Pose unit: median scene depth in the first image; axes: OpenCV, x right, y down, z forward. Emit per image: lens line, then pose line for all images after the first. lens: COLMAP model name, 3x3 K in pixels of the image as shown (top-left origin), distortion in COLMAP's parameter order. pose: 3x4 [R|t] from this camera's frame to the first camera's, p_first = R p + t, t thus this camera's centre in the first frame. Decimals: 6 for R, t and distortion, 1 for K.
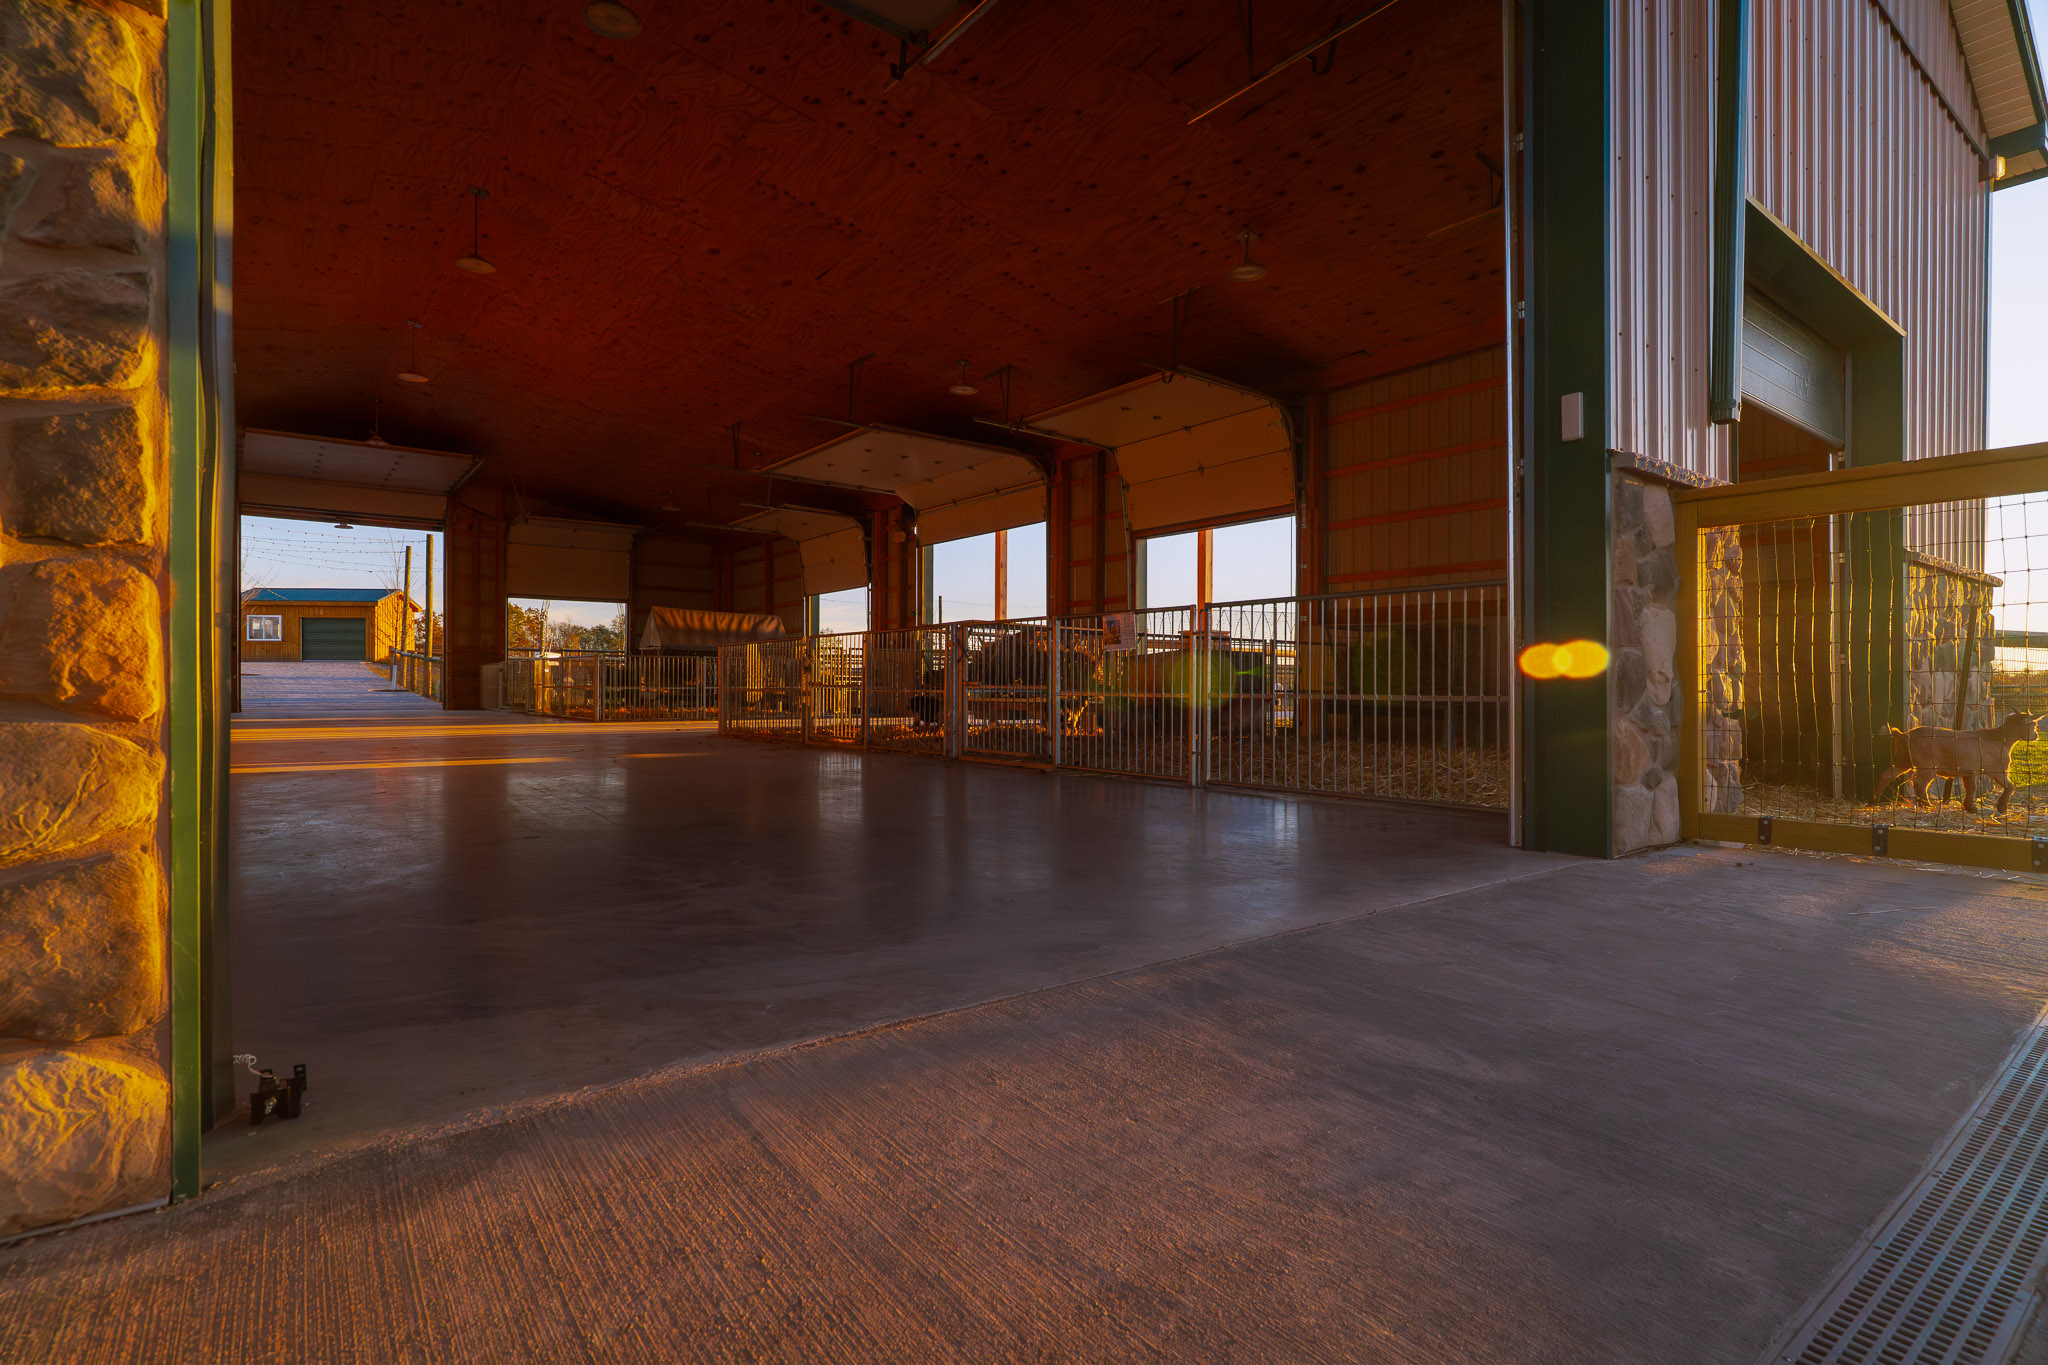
lens RADIAL K [[1035.4, 0, 994.2], [0, 1035.4, 687.0], [0, 0, 1]] dist [-0.000401, -0.000313]
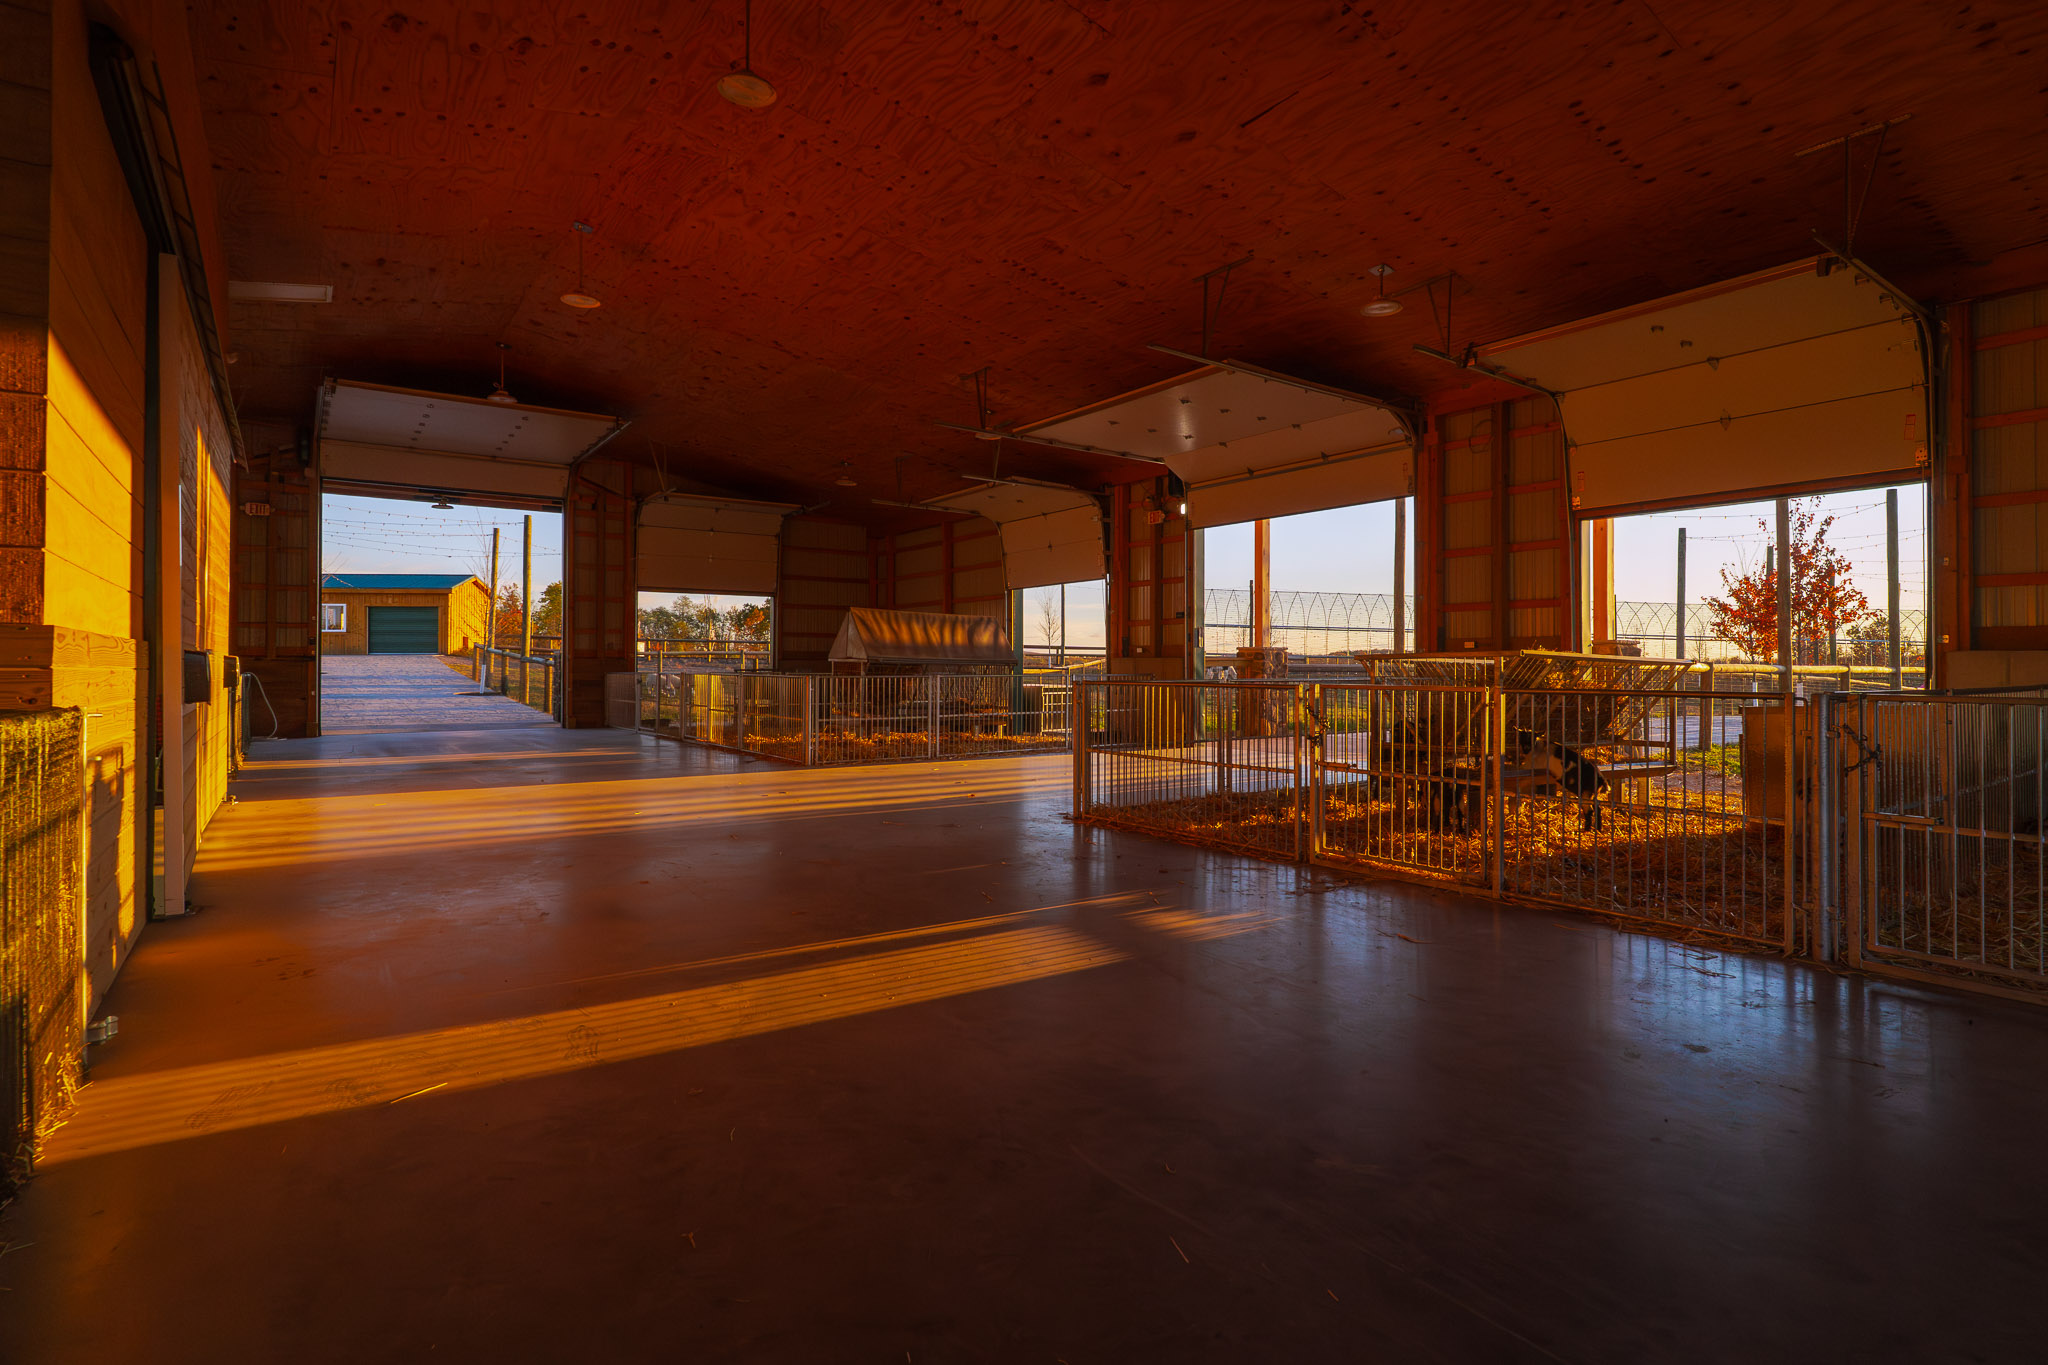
lens RADIAL K [[1035.4, 0, 1049.1], [0, 1035.4, 653.4], [0, 0, 1]] dist [-0.000401, -0.000313]
pose [[0.999992, -0.000789, 0.003806, -0.156417], [0.000848, 0.999879, -0.015551, -0.024779], [-0.003794, 0.015554, 0.999872, 0.181153]]
